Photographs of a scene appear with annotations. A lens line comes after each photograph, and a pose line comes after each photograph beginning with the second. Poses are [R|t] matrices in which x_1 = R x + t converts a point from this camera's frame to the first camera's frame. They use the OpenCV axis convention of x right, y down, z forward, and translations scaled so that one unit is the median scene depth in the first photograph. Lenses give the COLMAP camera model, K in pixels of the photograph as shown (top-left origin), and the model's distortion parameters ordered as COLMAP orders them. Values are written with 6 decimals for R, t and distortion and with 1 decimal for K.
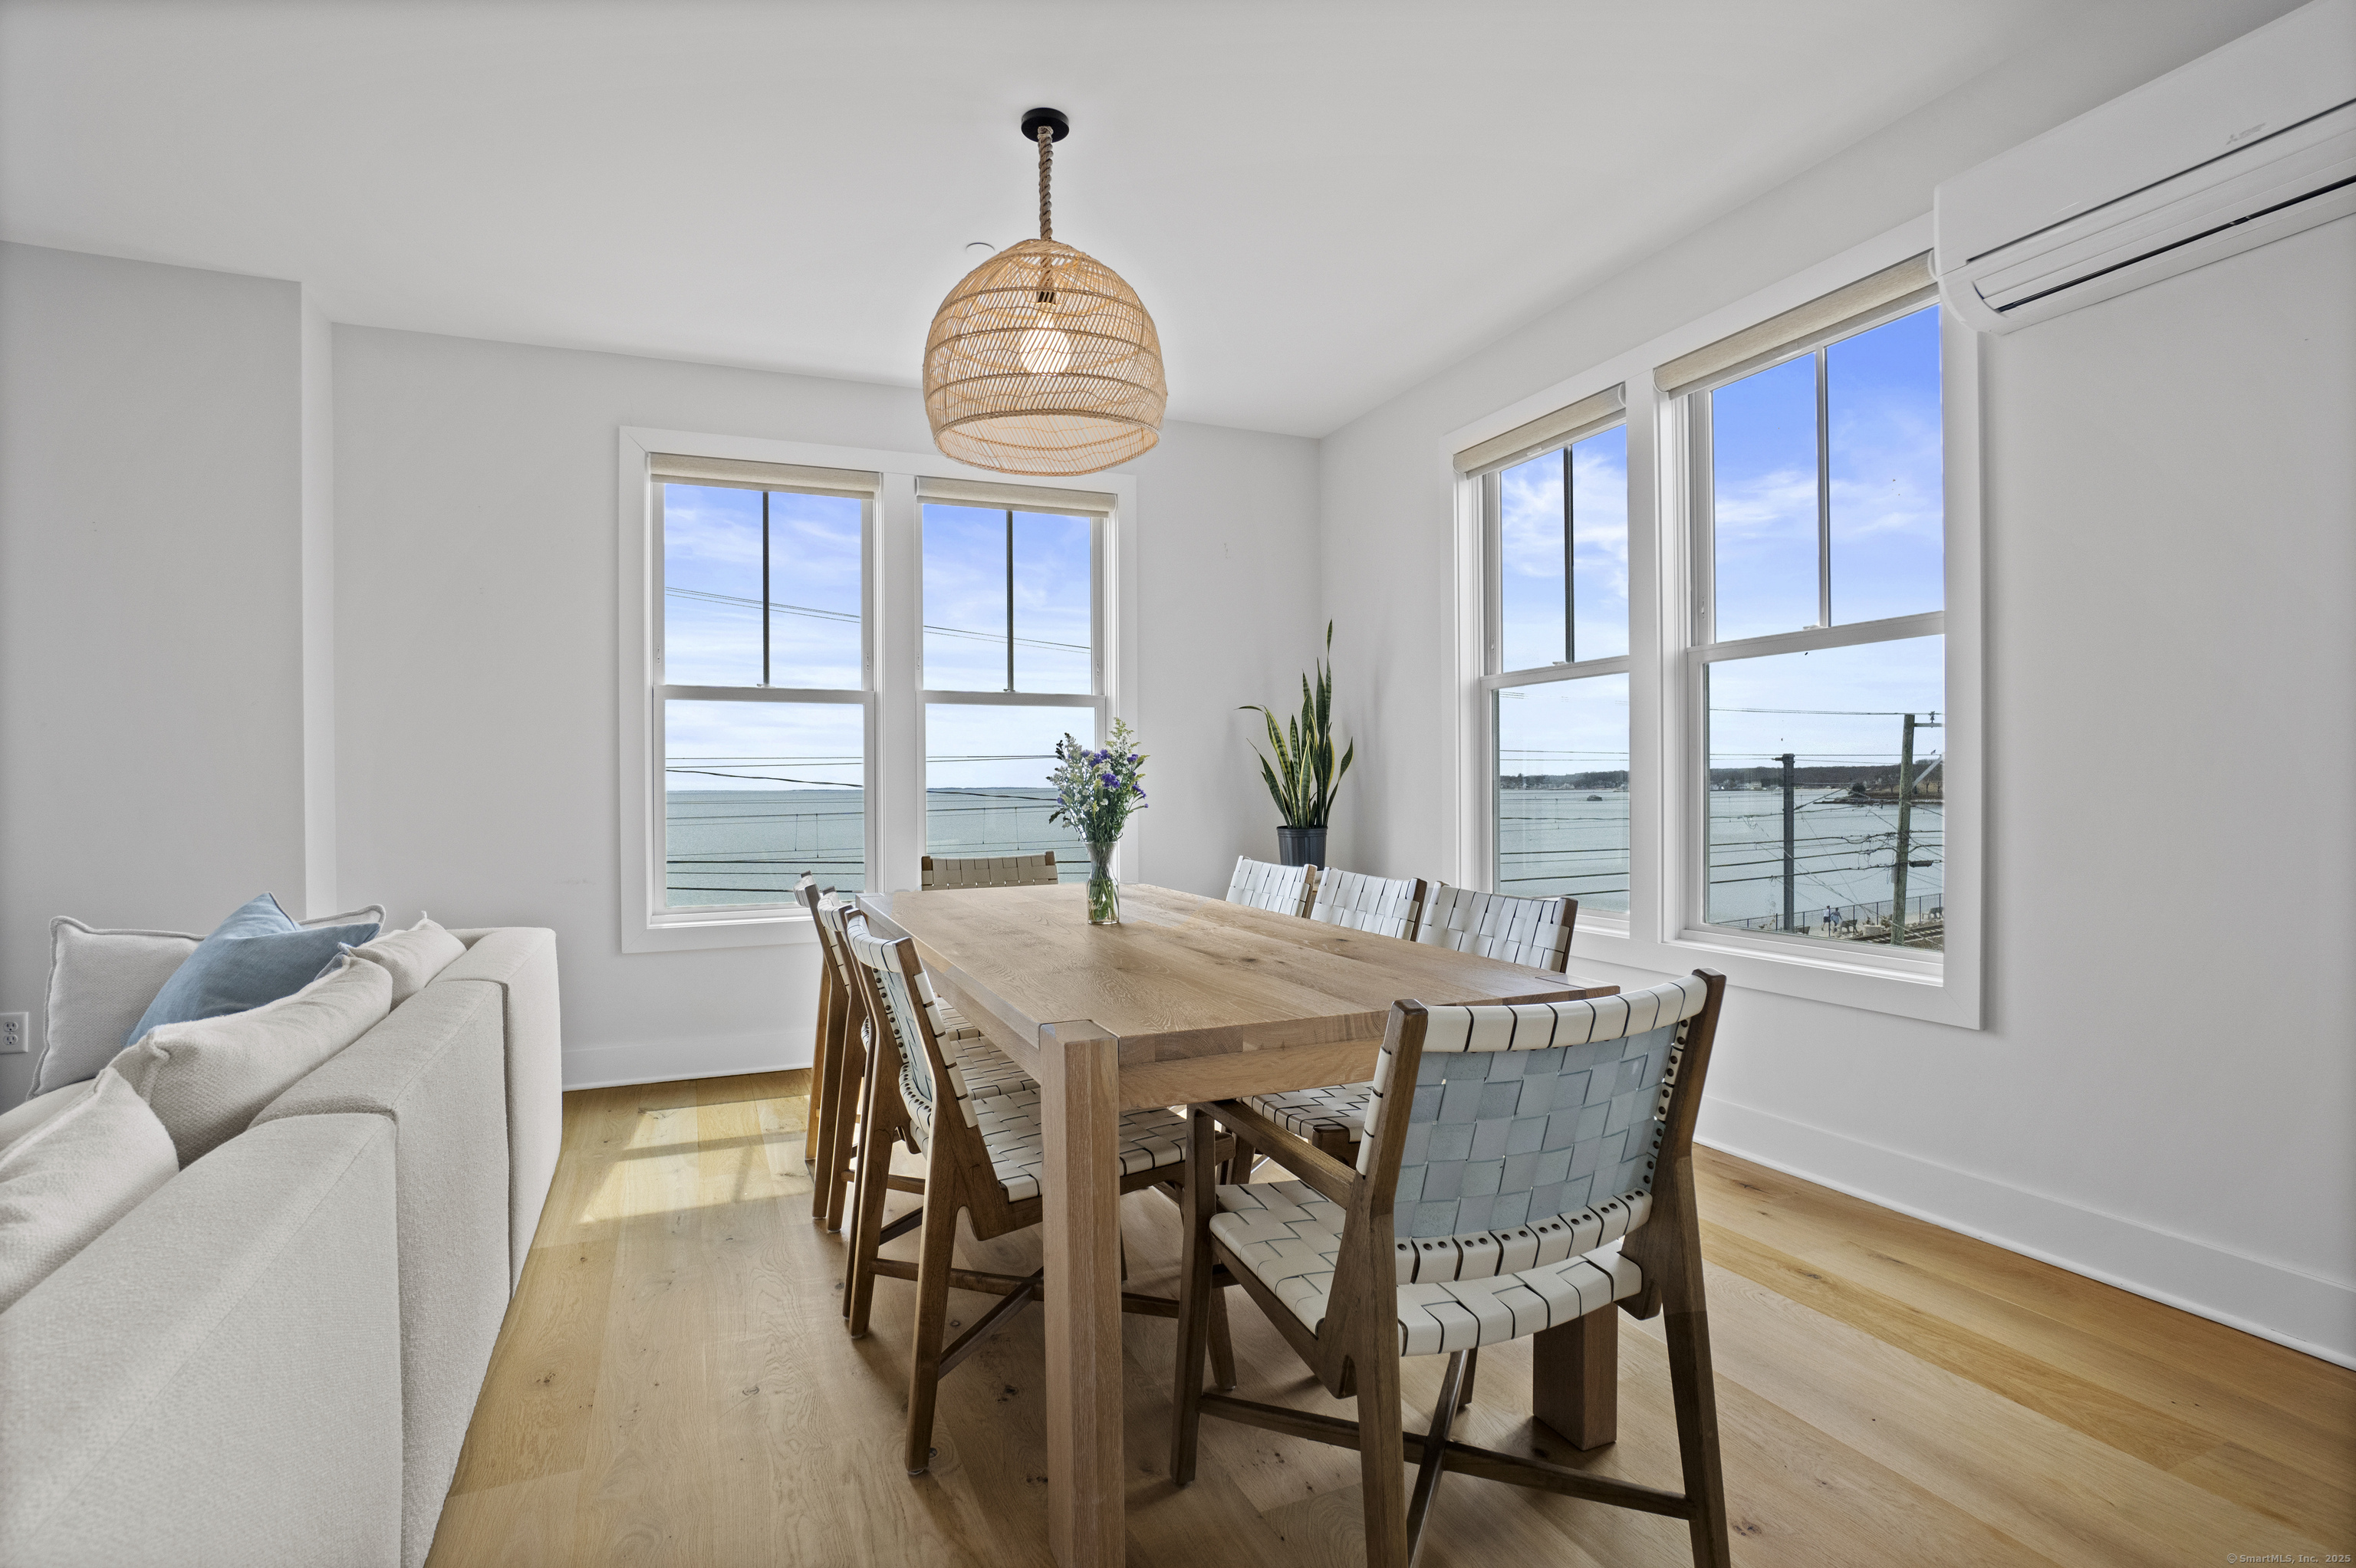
lens RADIAL K [[1131.7, 0, 1172.0], [0, 1131.7, 793.4], [0, 0, 1]] dist [-0.027324, 0.000617]
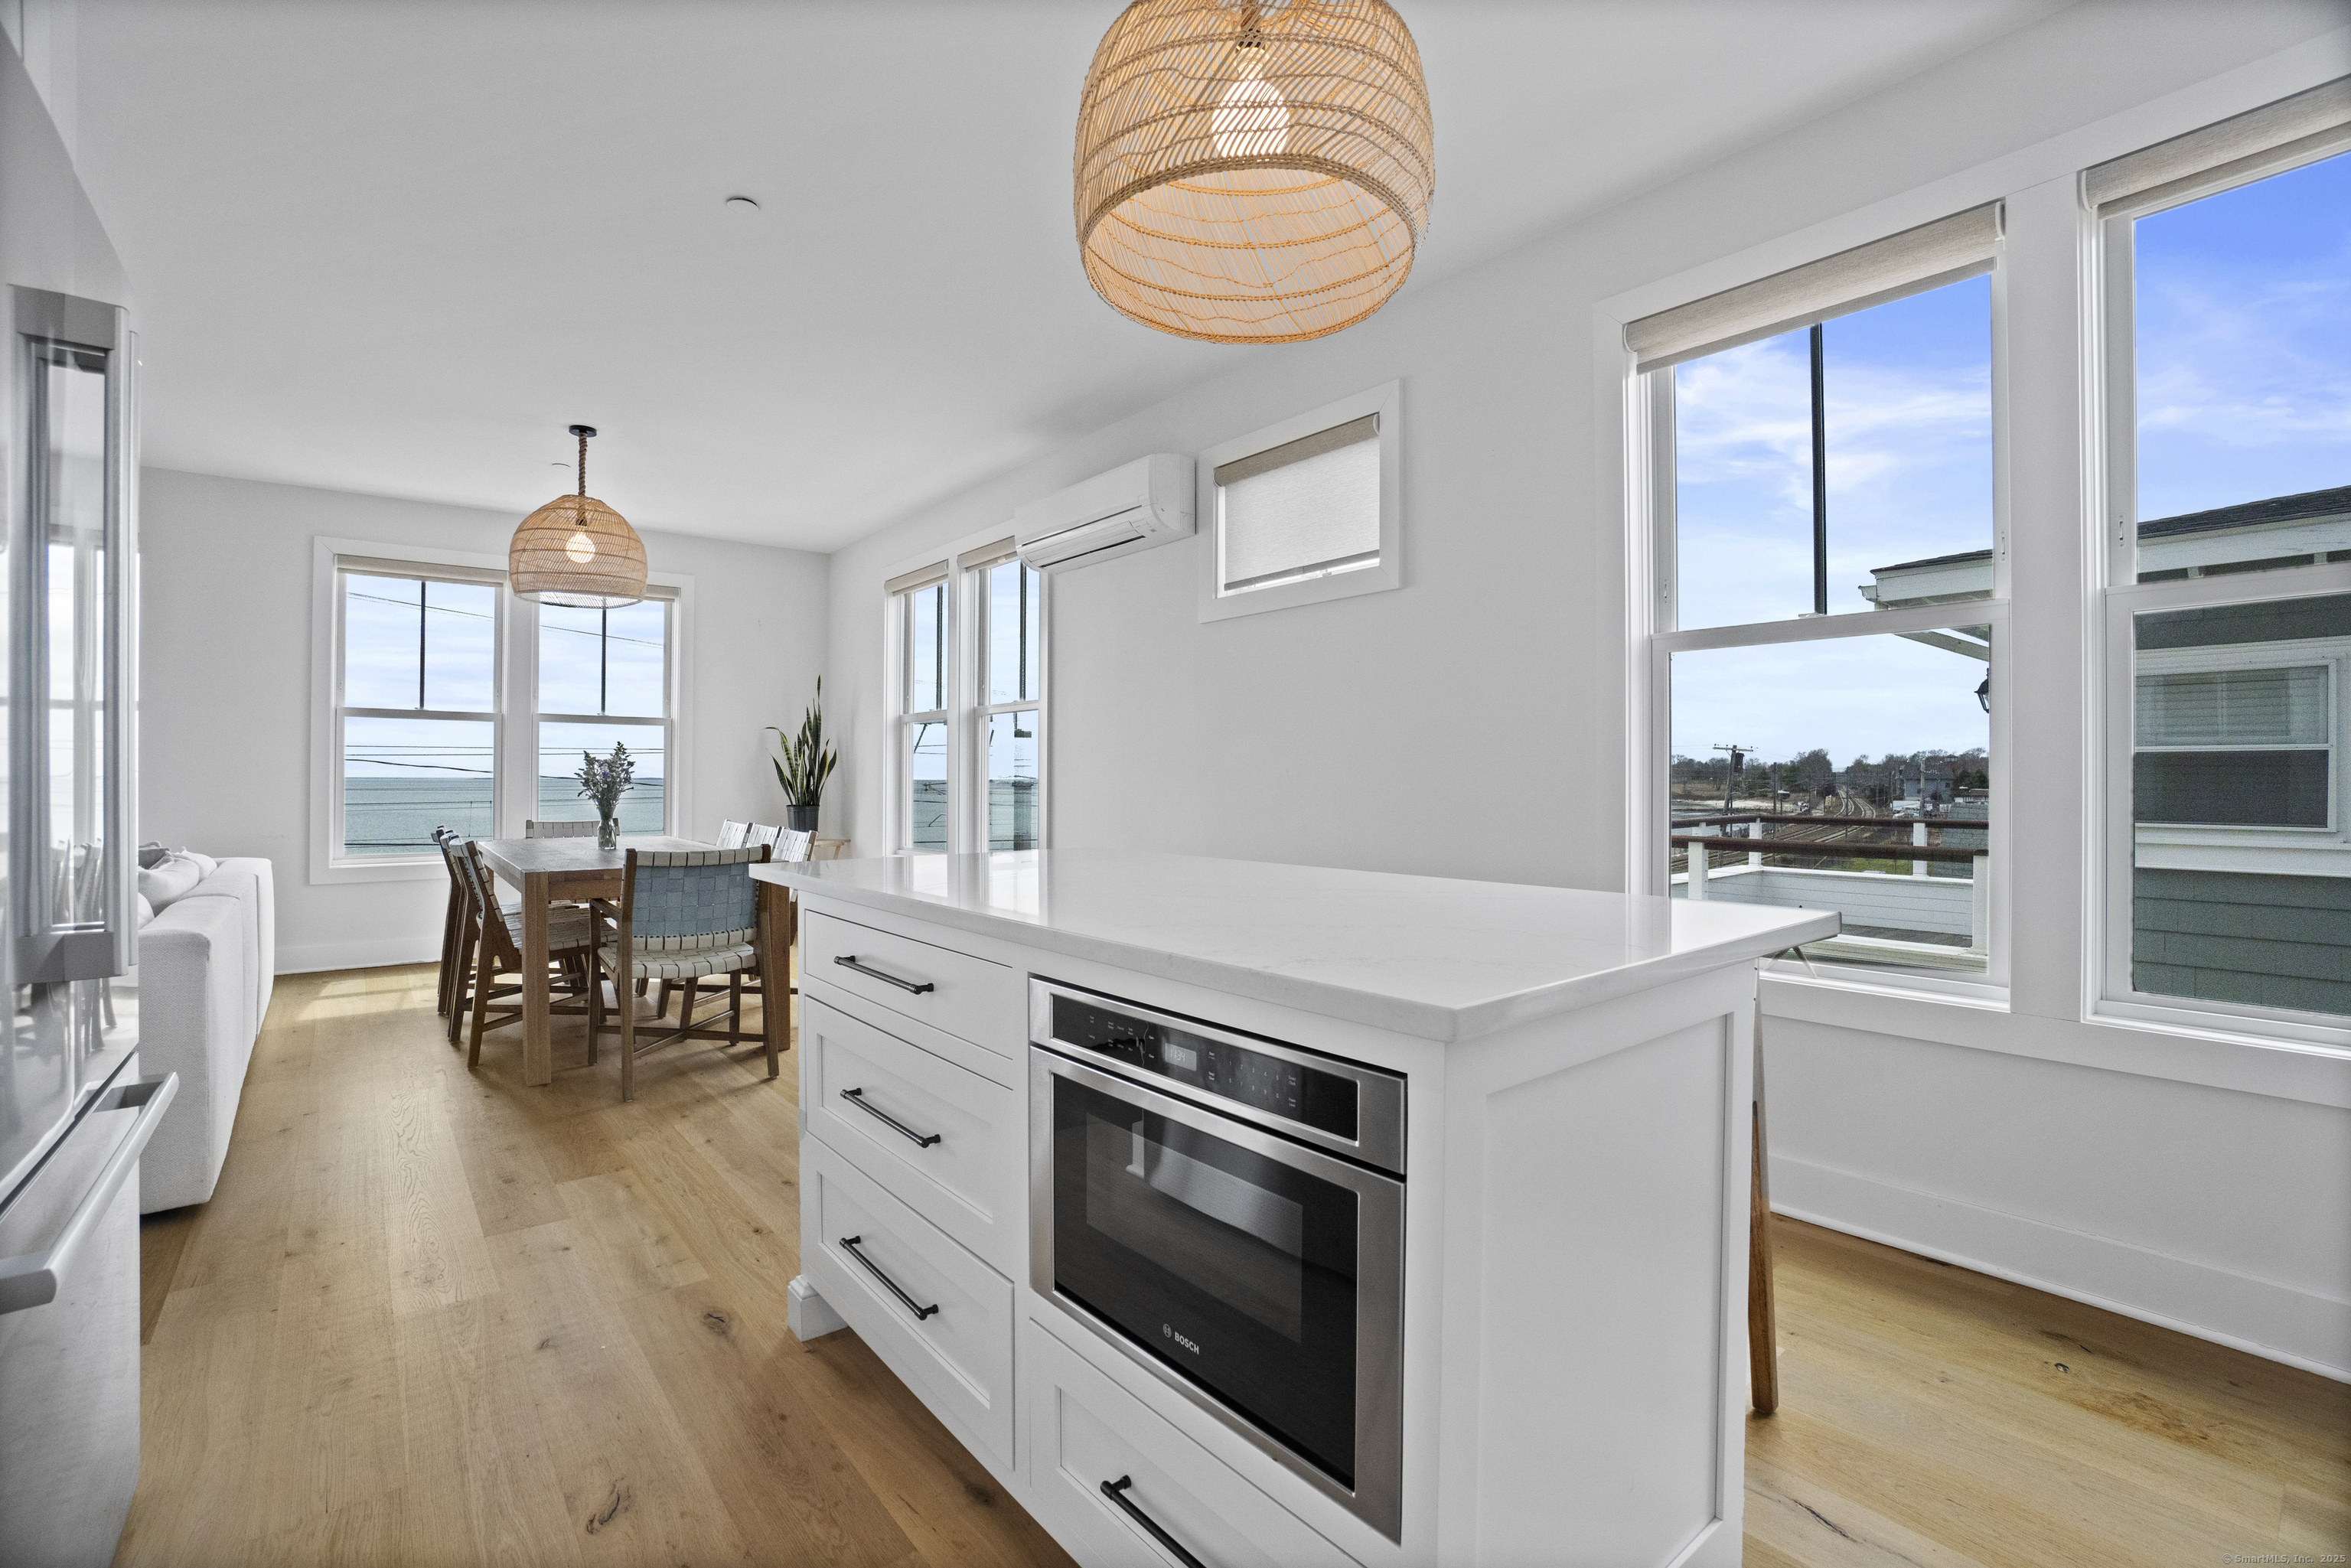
lens RADIAL K [[1038.6, 0, 1168.0], [0, 1038.6, 783.2], [0, 0, 1]] dist [-0.064078, 0.021875]
pose [[0.961998, 0.011230, 0.272826, 0.246449], [-0.009971, 0.999932, -0.006001, 0.002754], [-0.272875, 0.003052, 0.962045, -0.601239]]
